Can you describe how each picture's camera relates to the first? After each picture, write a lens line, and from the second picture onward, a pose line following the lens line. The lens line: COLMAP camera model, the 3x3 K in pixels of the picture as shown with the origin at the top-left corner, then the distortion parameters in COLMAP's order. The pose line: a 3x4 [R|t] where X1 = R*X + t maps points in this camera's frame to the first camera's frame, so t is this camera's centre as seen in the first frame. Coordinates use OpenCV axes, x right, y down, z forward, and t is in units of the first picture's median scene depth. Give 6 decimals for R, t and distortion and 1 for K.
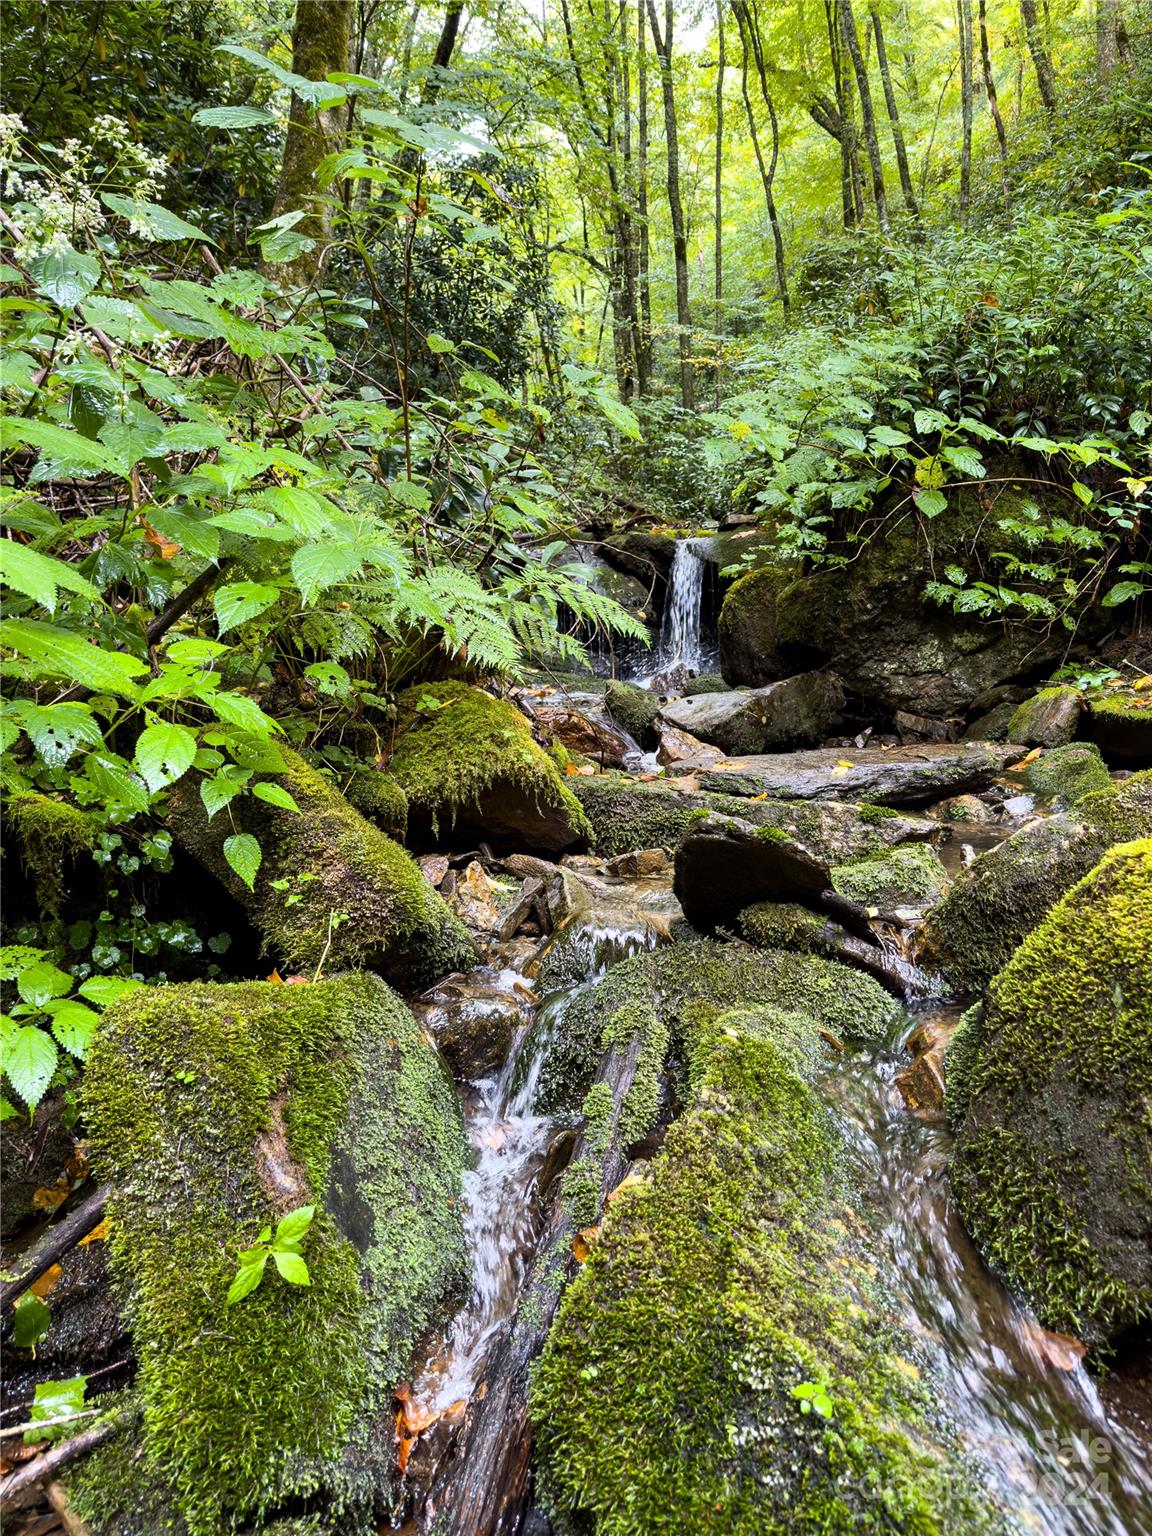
lens RADIAL K [[1107.0, 0, 626.1], [0, 1107.0, 768.7], [0, 0, 1]] dist [0.012622, 0.001016]
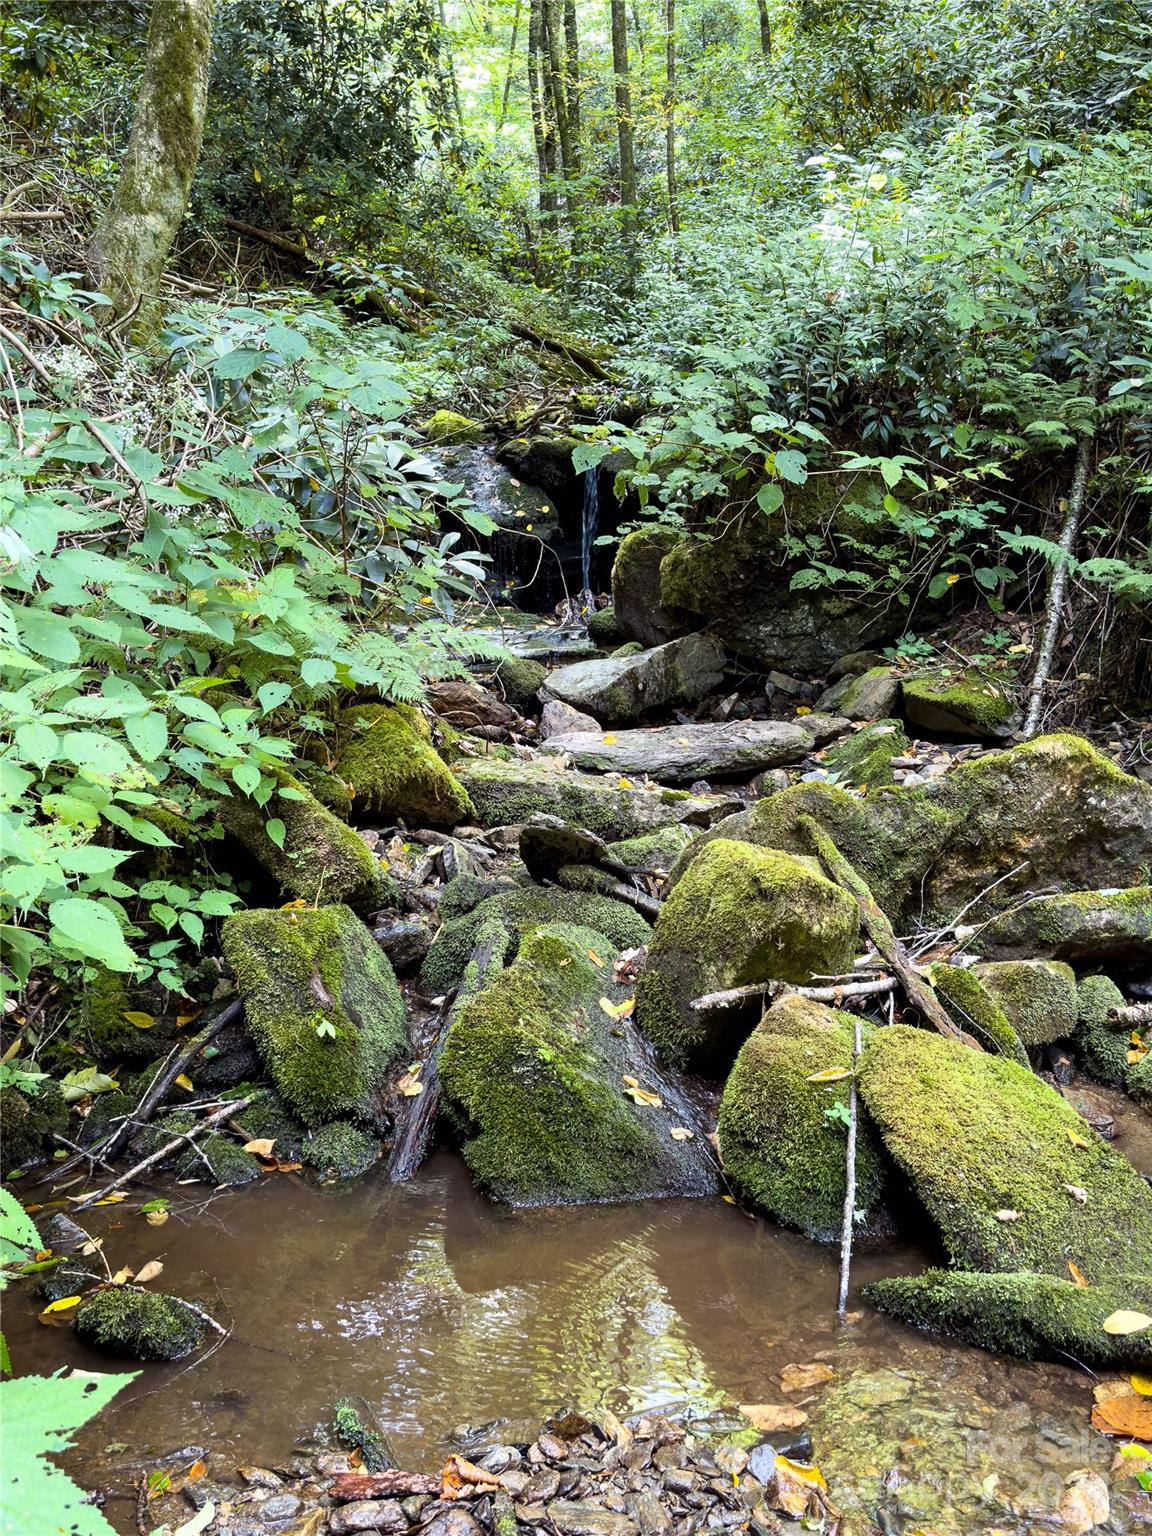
lens RADIAL K [[1551.8, 0, 576.0], [0, 1551.8, 768.0], [0, 0, 1]] dist [-0.064945, 0.564636]
pose [[0.999924, -0.004020, 0.011634, 0.077369], [0.003076, 0.996786, 0.080047, -0.159501], [-0.011919, -0.080005, 0.996723, -1.005064]]
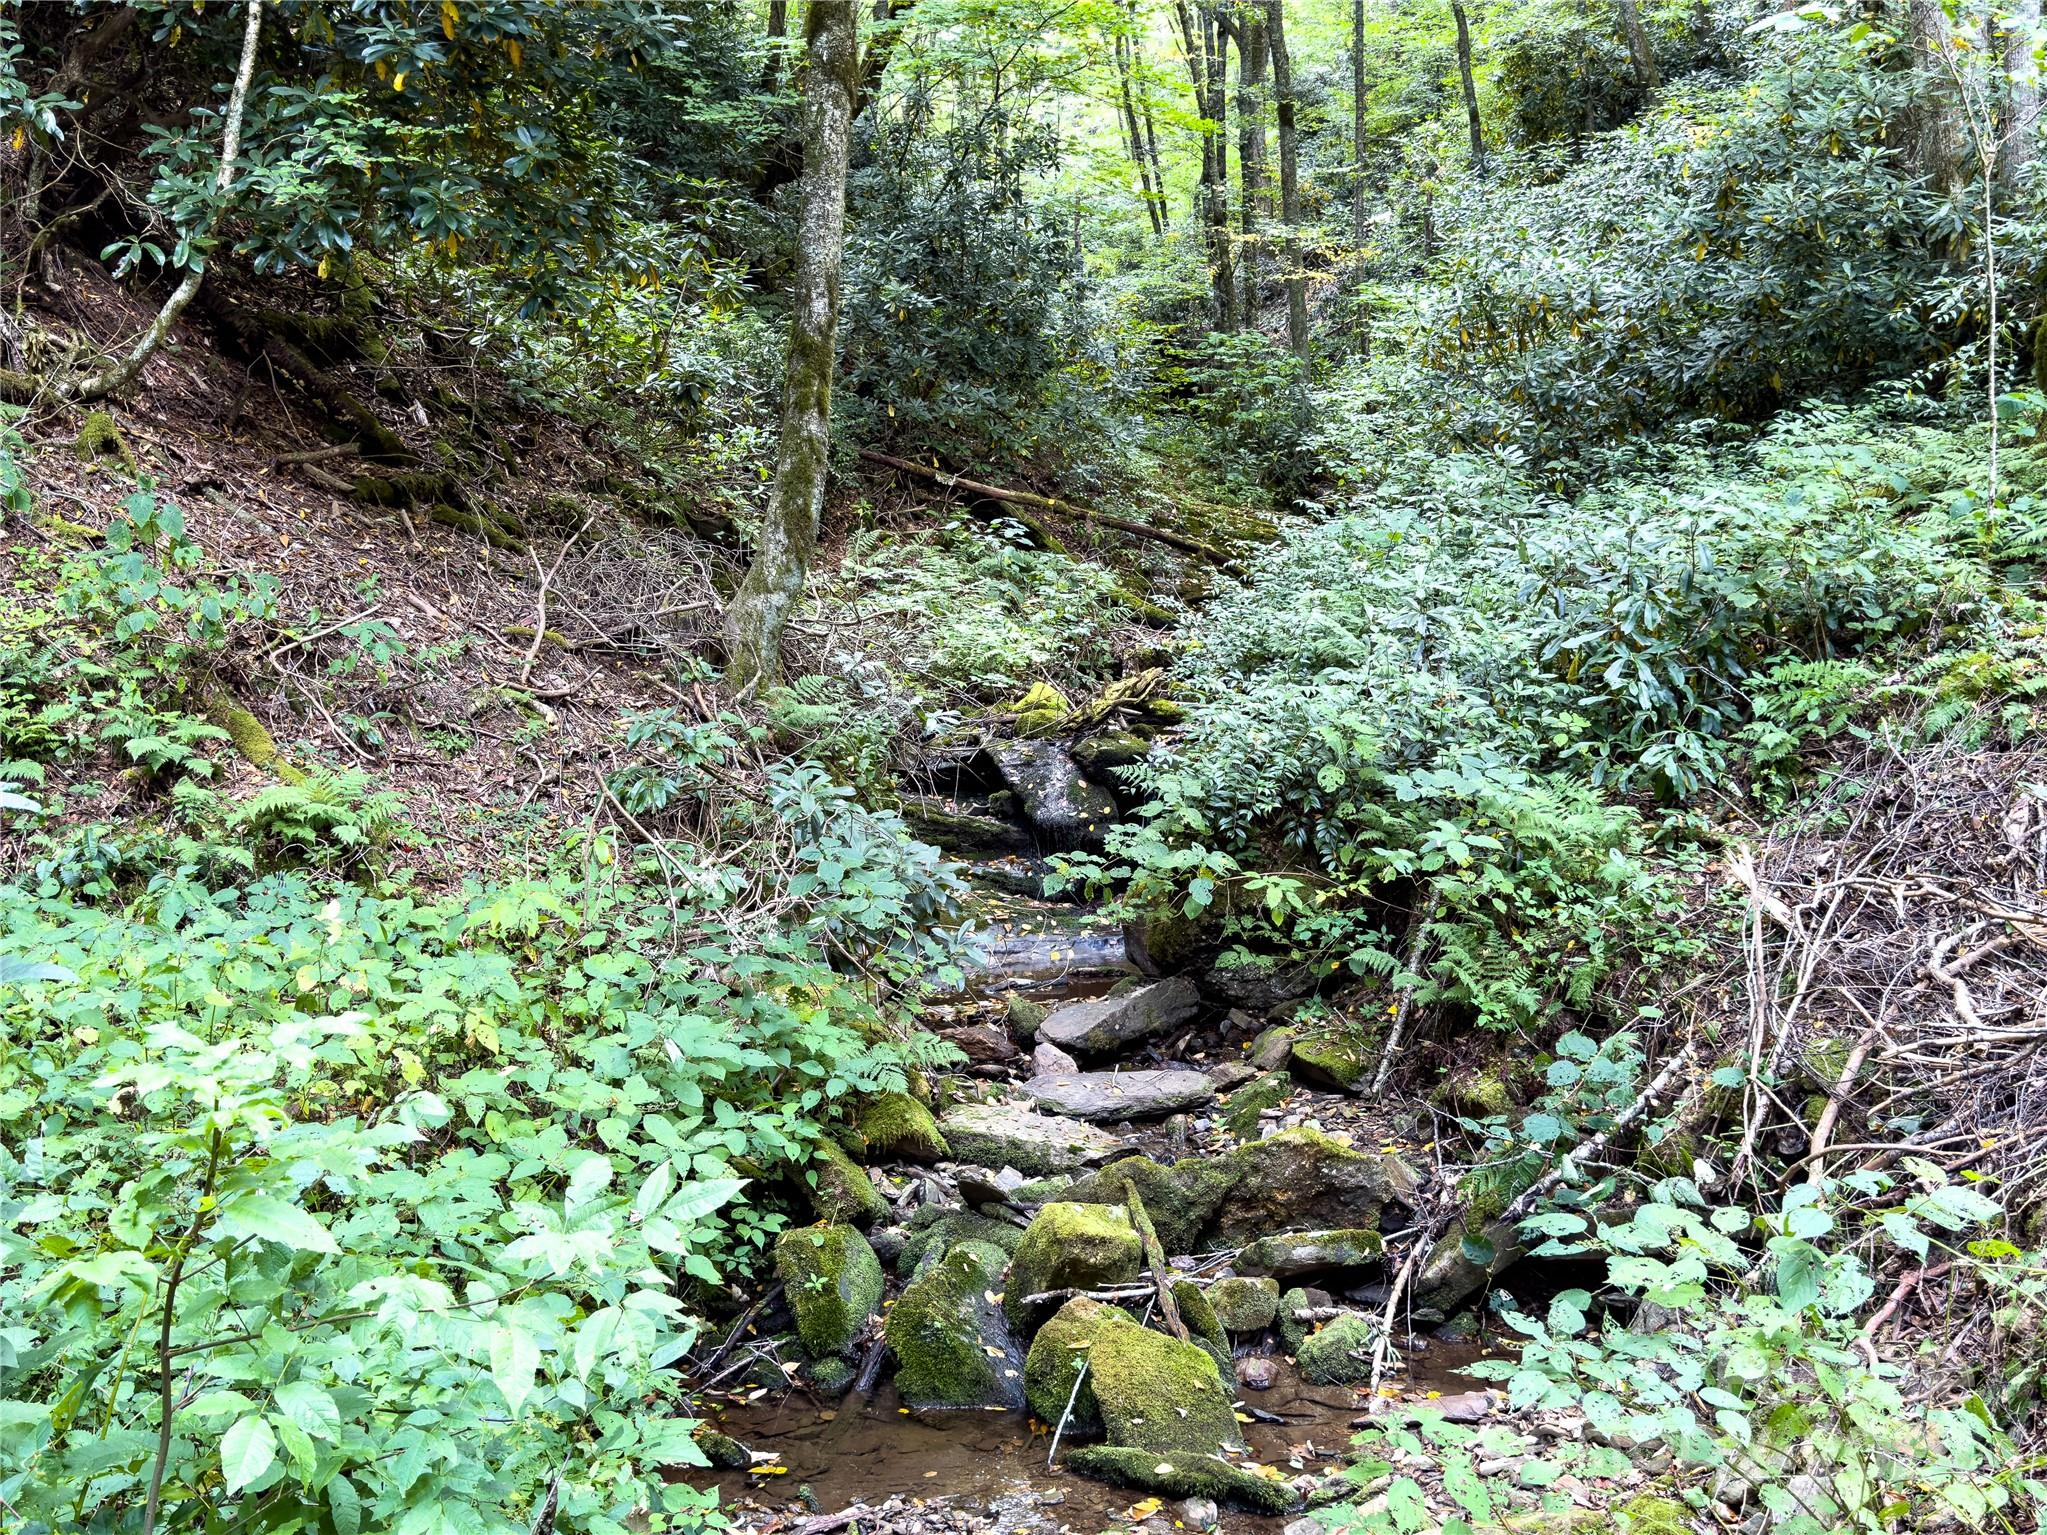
lens RADIAL K [[1992.0, 0, 1026.9], [0, 1992.0, 687.6], [0, 0, 1]] dist [-0.148317, 0.767112]
pose [[0.990486, 0.000984, -0.137609, 0.665515], [-0.004358, 0.999697, -0.024217, -0.774125], [0.137543, 0.024586, 0.990191, -2.906530]]
